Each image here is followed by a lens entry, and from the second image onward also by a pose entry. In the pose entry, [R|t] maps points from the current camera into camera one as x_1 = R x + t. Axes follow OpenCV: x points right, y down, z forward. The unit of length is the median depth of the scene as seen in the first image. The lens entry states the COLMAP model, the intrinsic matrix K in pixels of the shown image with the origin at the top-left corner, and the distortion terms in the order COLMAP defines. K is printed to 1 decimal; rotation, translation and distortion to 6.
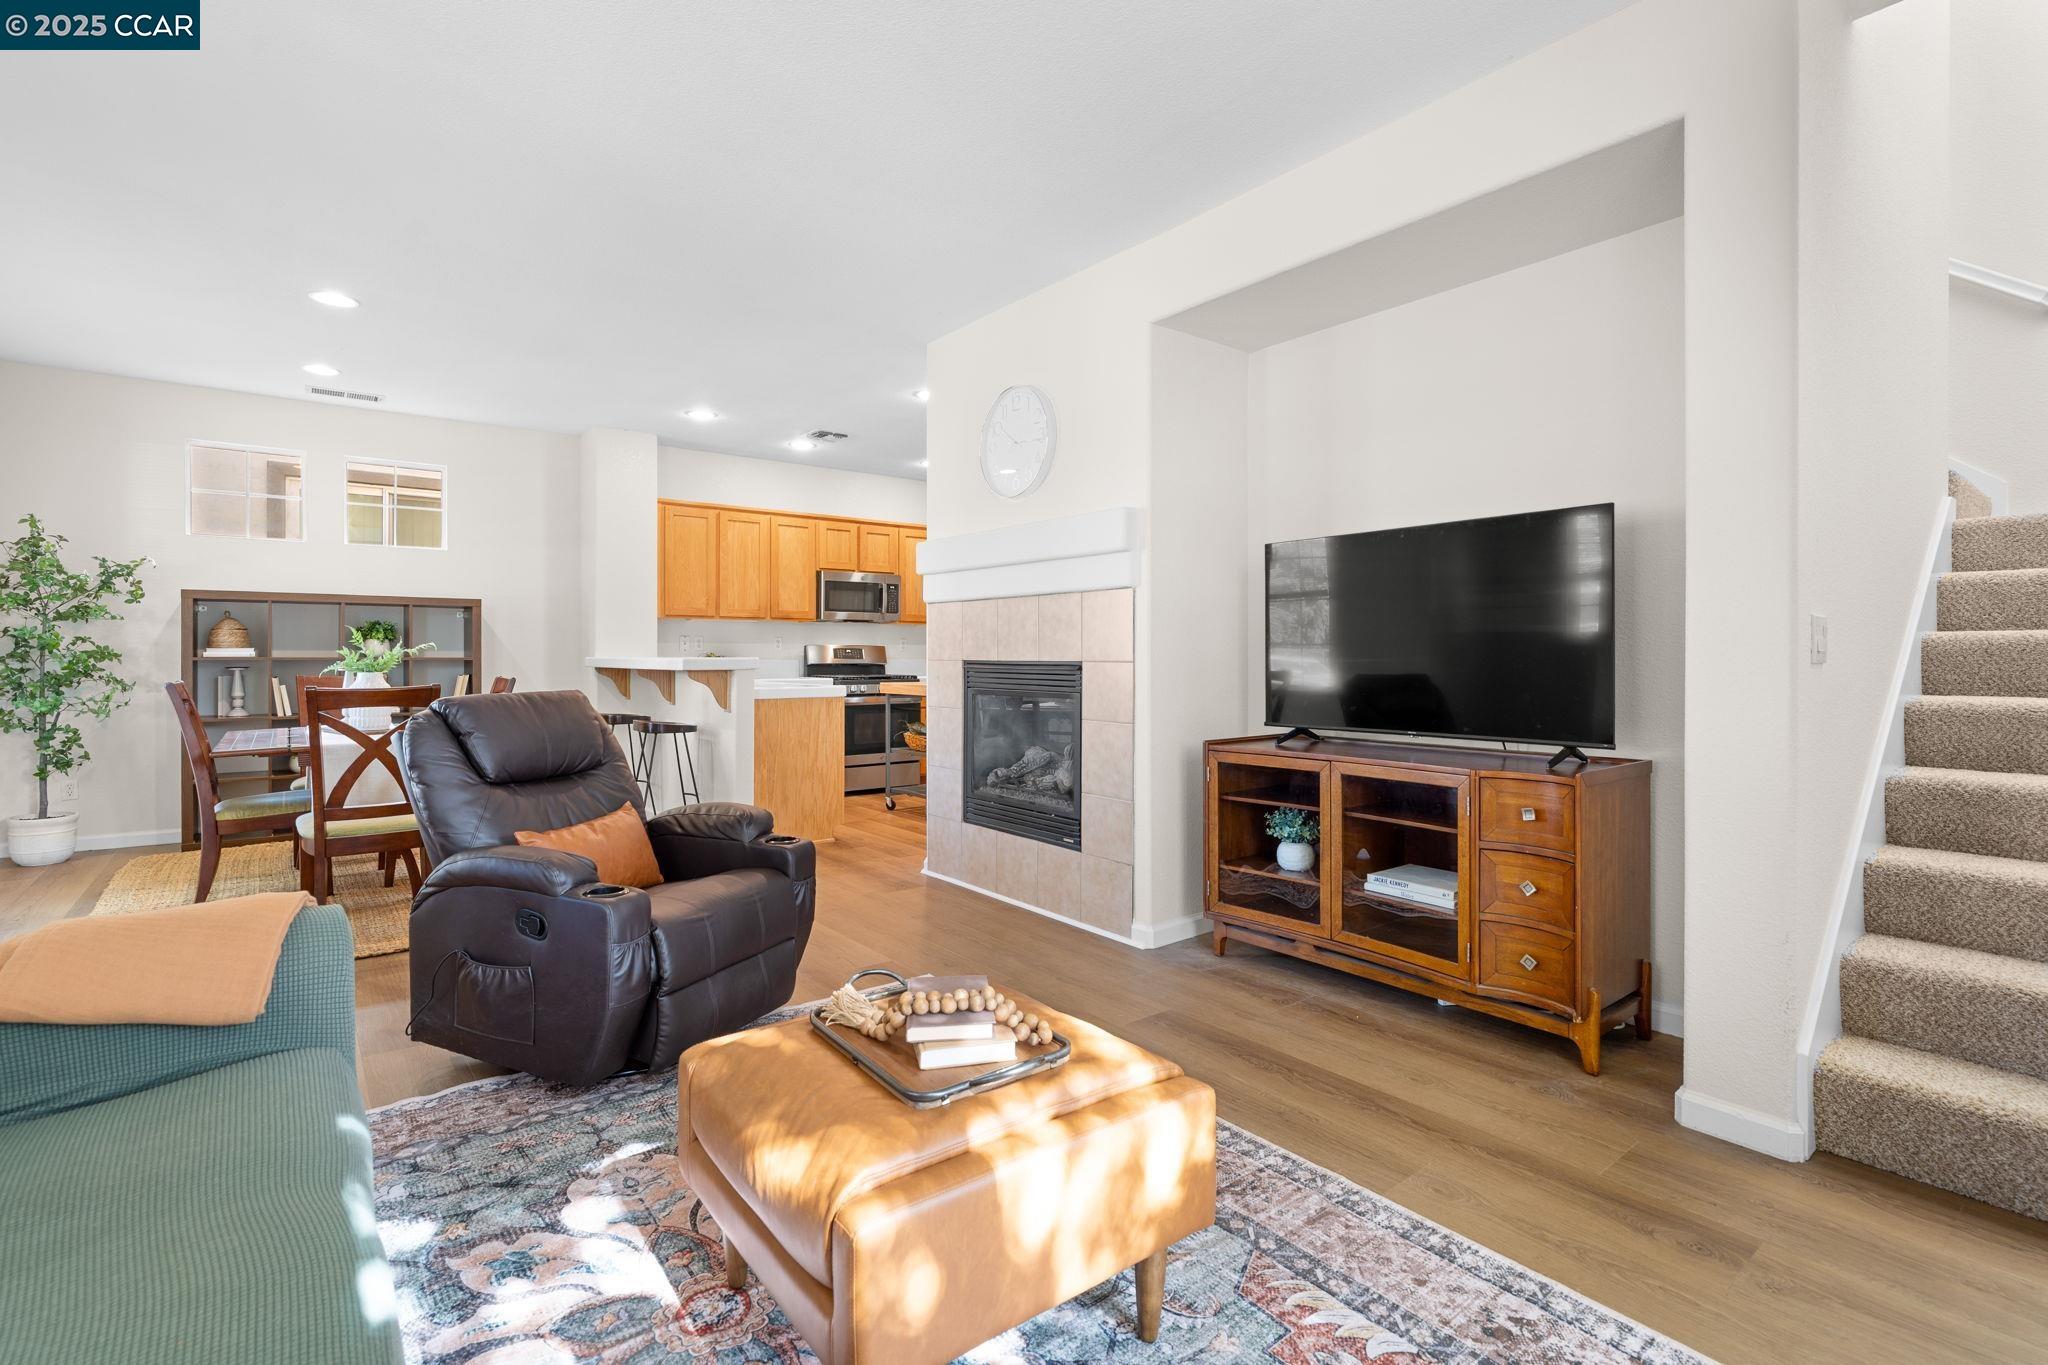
lens RADIAL K [[936.2, 0, 995.0], [0, 936.2, 648.7], [0, 0, 1]] dist [-0.000432, 0.001496]
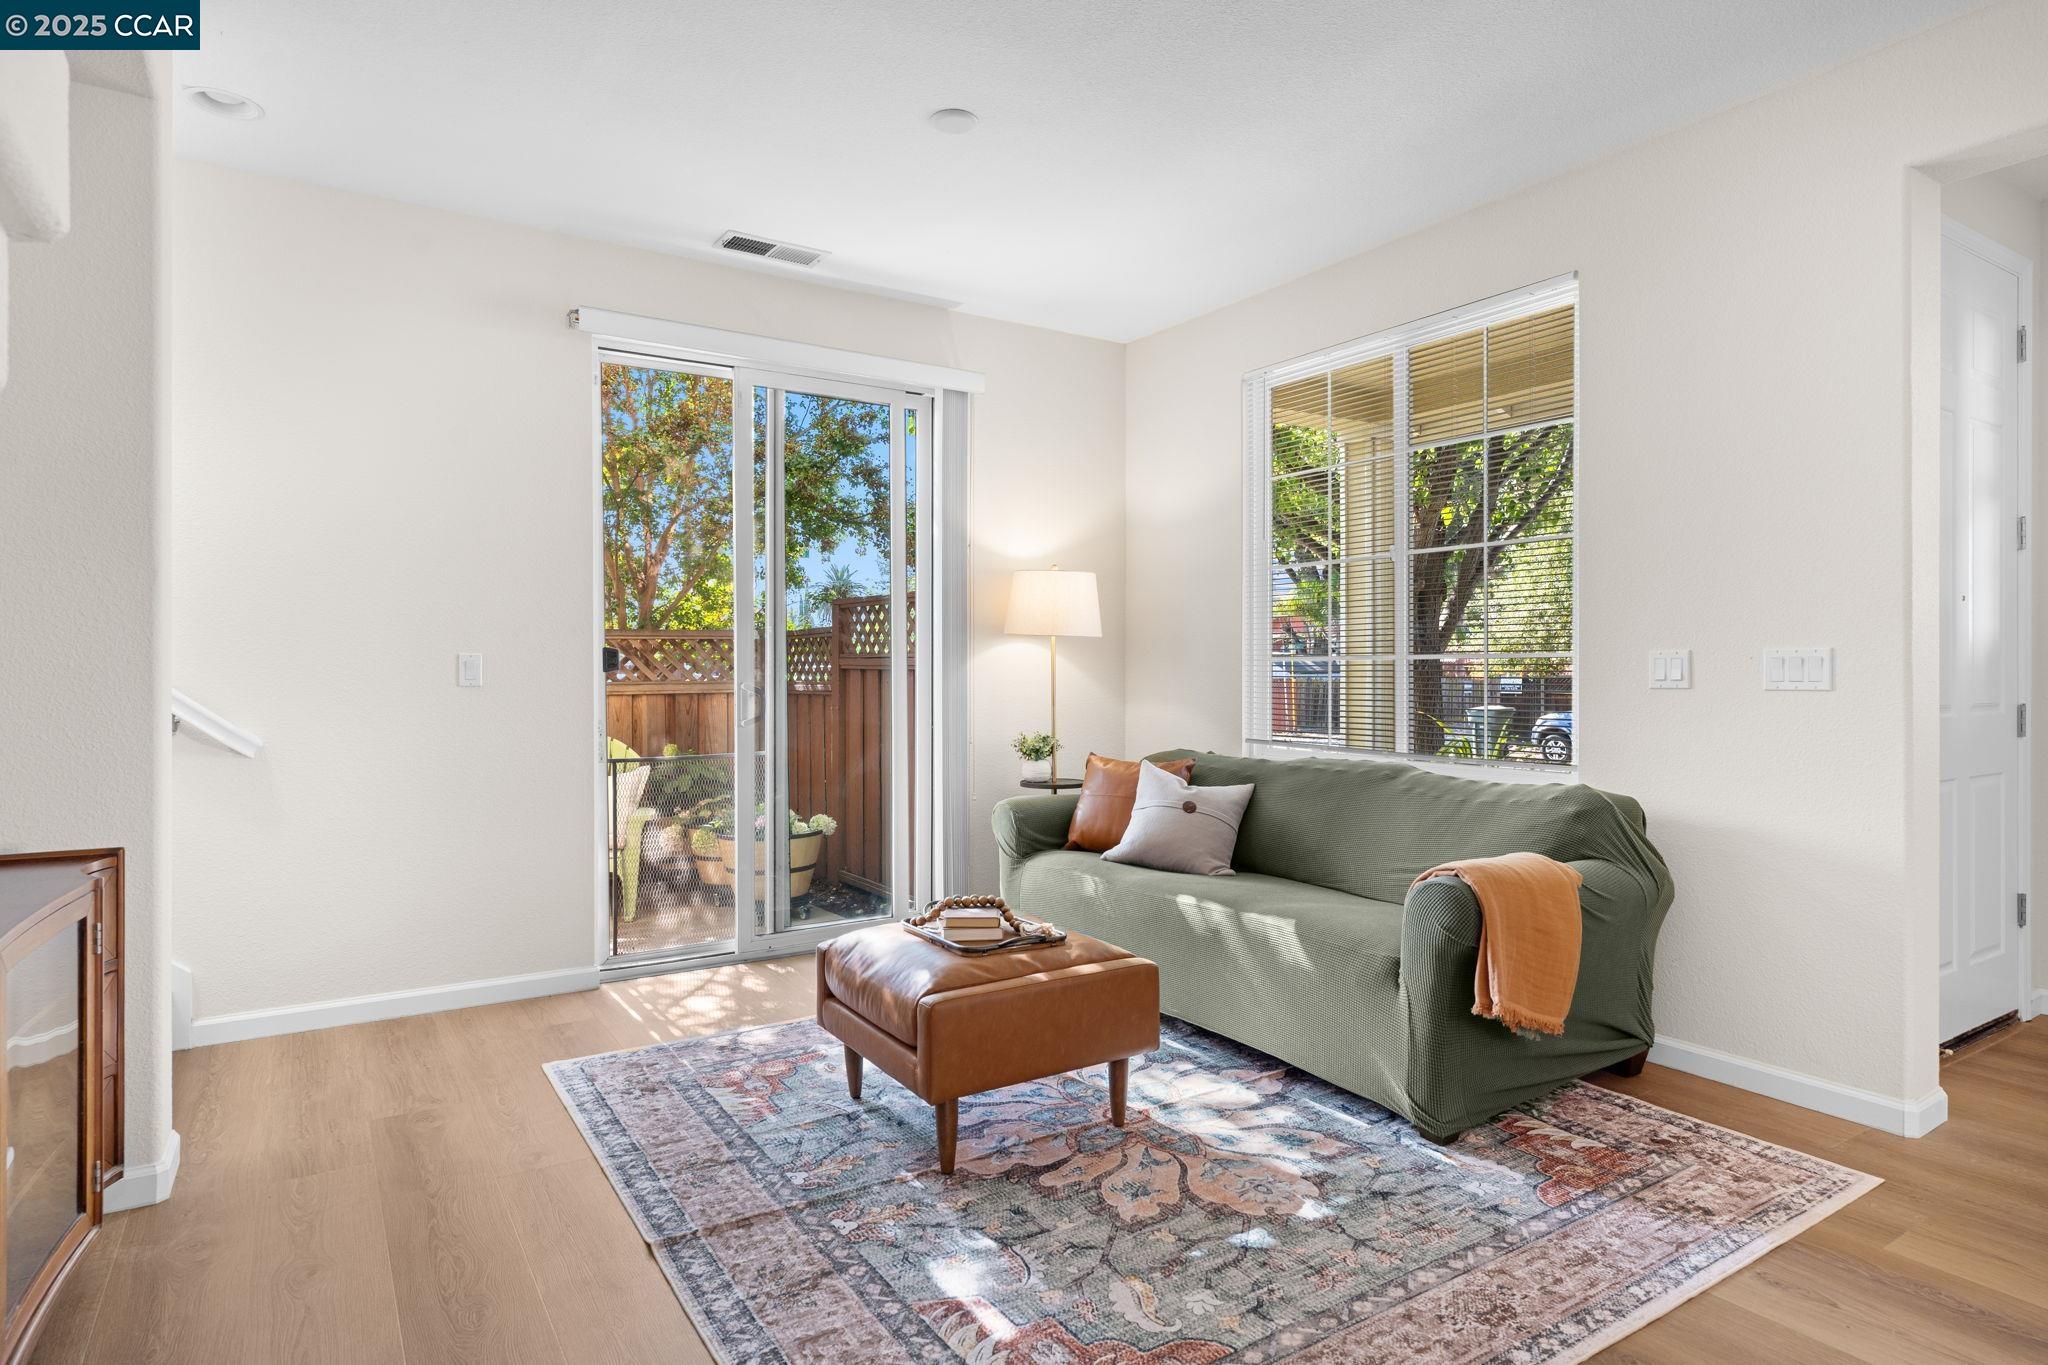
lens RADIAL K [[1115.0, 0, 1038.7], [0, 1115.0, 671.5], [0, 0, 1]] dist [0.000411, 0.002060]
pose [[-0.998753, 0.000409, 0.049918, -0.100142], [0.000111, 0.999982, -0.005967, -0.002619], [-0.049919, -0.005954, -0.998736, 1.139742]]
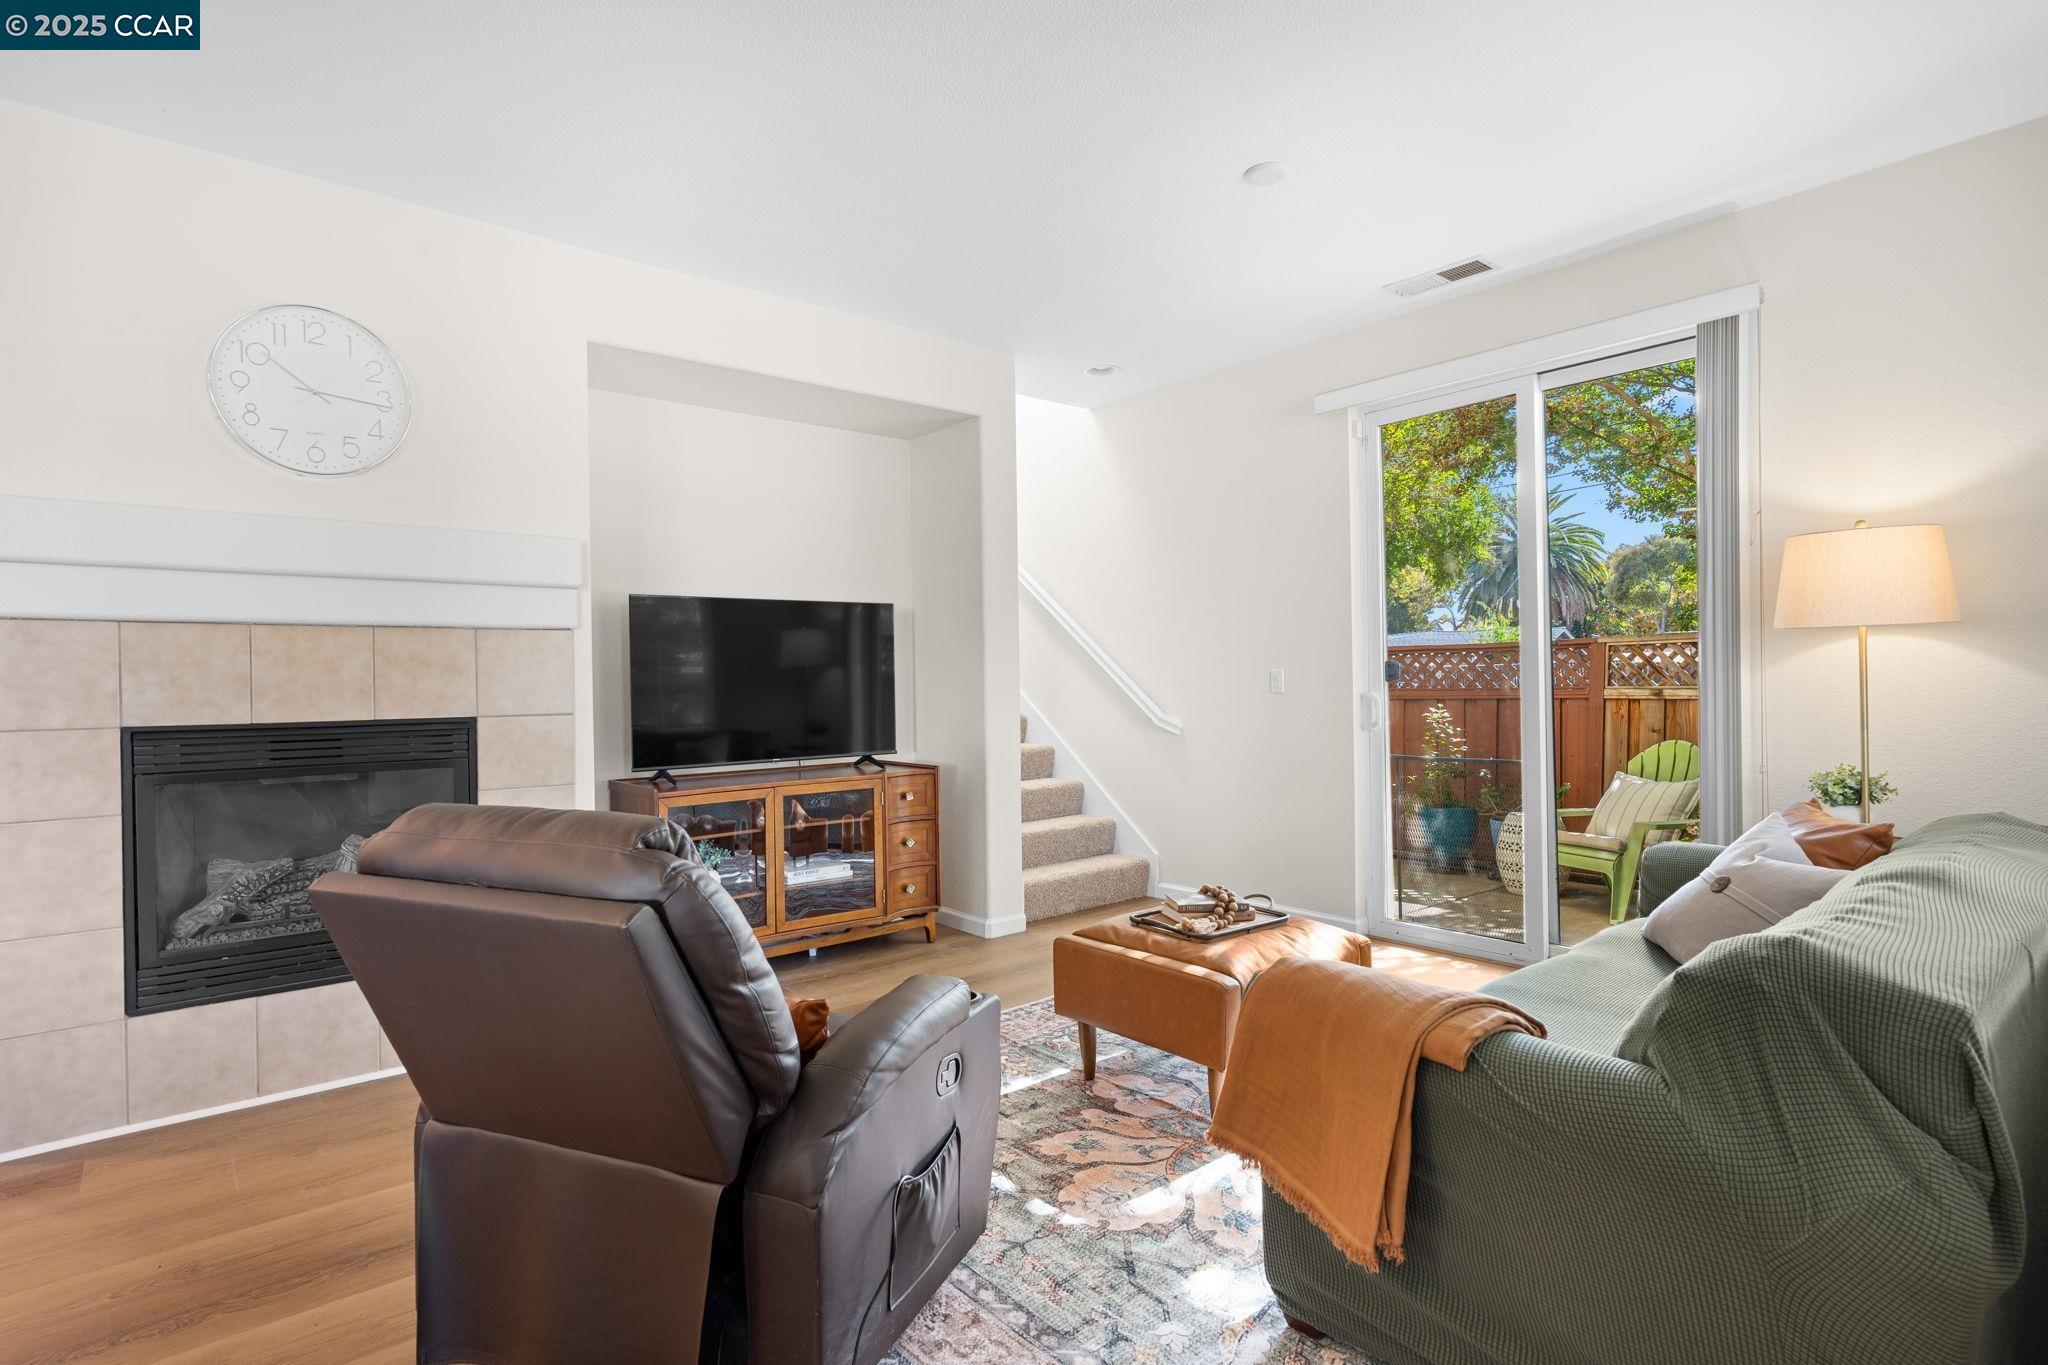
lens RADIAL K [[1052.1, 0, 1029.7], [0, 1052.1, 675.7], [0, 0, 1]] dist [0.004850, 0.006484]
pose [[-0.065430, 0.004374, 0.997848, -0.797382], [0.007417, 0.999965, -0.003897, -0.013066], [-0.997830, 0.007146, -0.065460, 0.585661]]
